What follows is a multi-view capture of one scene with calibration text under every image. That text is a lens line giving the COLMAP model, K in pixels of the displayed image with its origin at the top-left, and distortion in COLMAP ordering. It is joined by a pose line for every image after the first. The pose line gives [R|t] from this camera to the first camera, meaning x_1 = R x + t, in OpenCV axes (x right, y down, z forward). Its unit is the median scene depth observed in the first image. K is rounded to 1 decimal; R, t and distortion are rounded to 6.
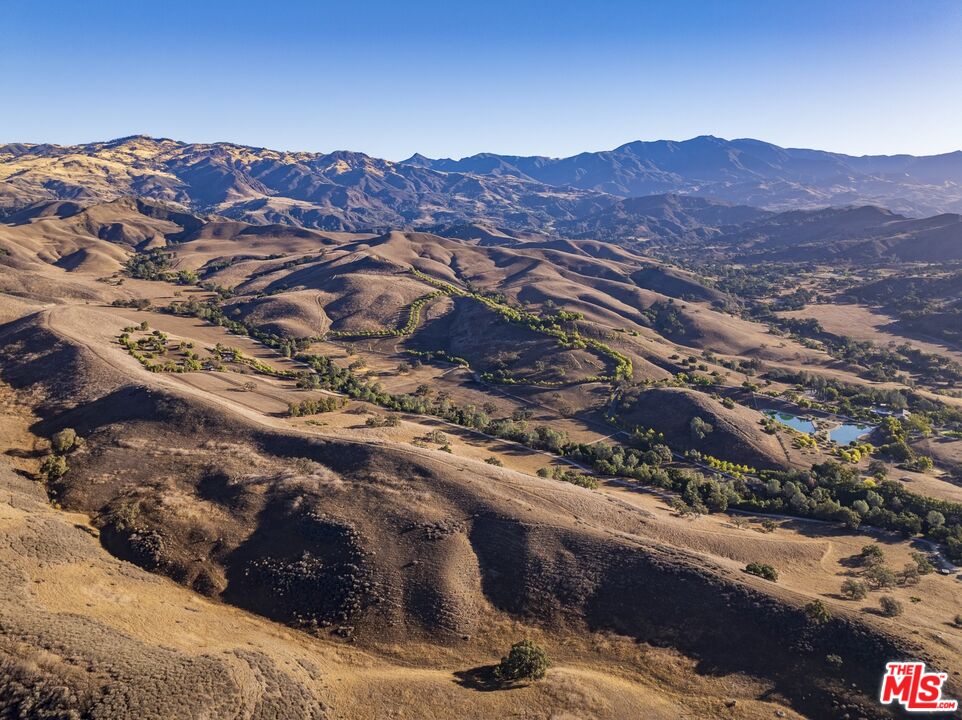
lens RADIAL K [[674.5, 0, 481.0], [0, 674.5, 360.0], [0, 0, 1]] dist [-0.039118, 0.003704]
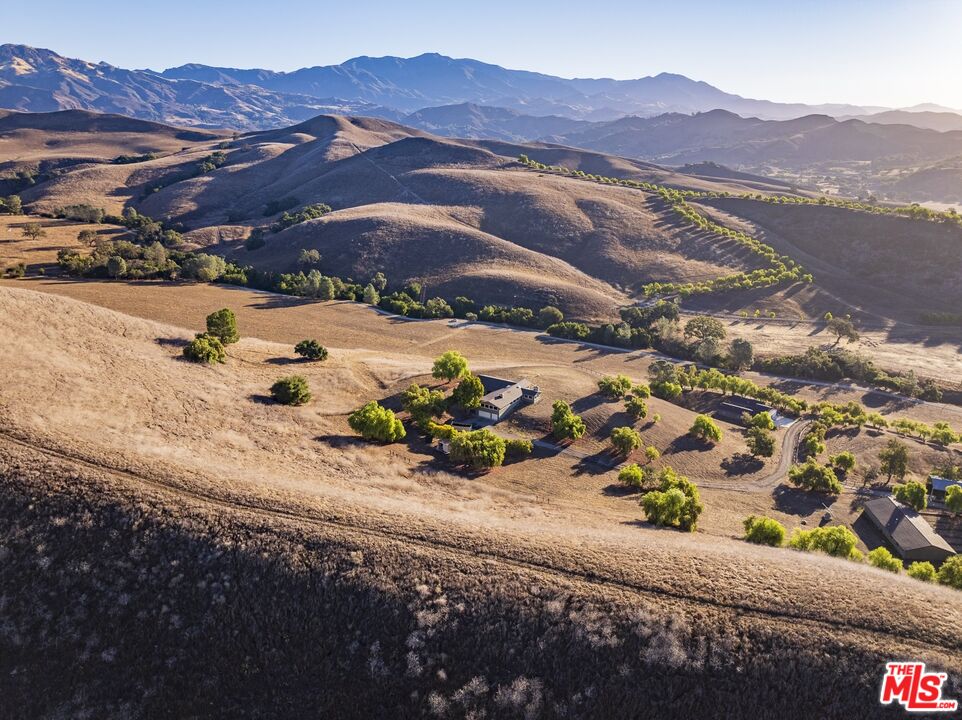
lens RADIAL K [[681.2, 0, 481.0], [0, 681.2, 360.0], [0, 0, 1]] dist [-0.080657, 0.053108]
pose [[0.904899, -0.134302, 0.403882, -0.252950], [0.094611, 0.988642, 0.116774, -0.028945], [-0.414978, -0.067457, 0.907327, 0.349450]]
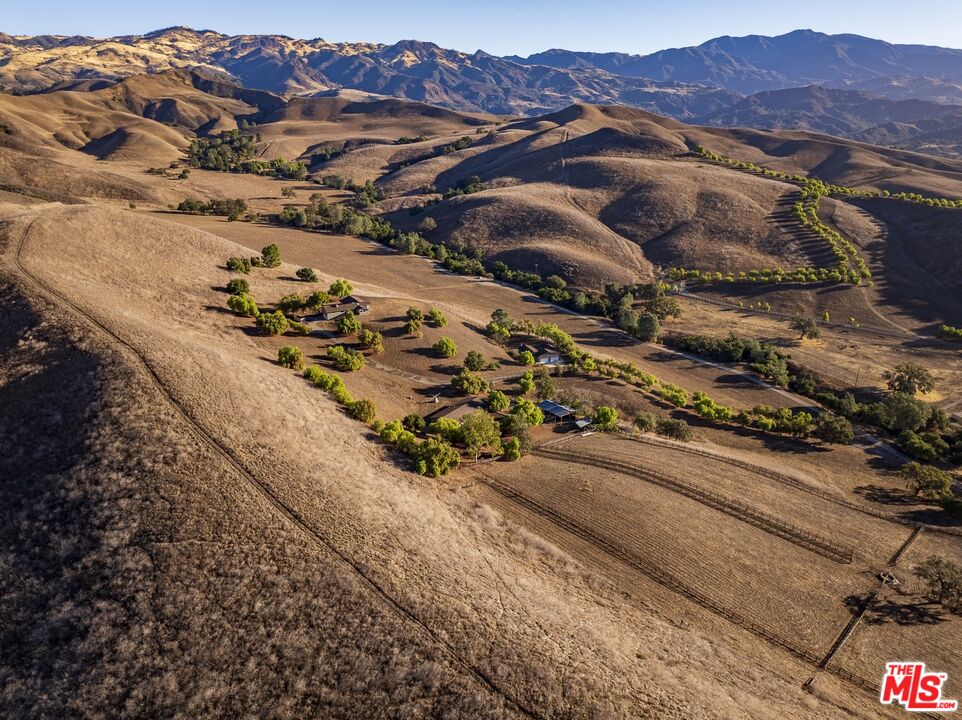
lens RADIAL K [[674.5, 0, 481.0], [0, 674.5, 360.0], [0, 0, 1]] dist [-0.039118, 0.003704]
pose [[0.998250, 0.016785, -0.056701, -0.169434], [-0.009792, 0.992551, 0.121436, -0.018719], [0.058317, -0.120669, 0.990978, 0.285252]]
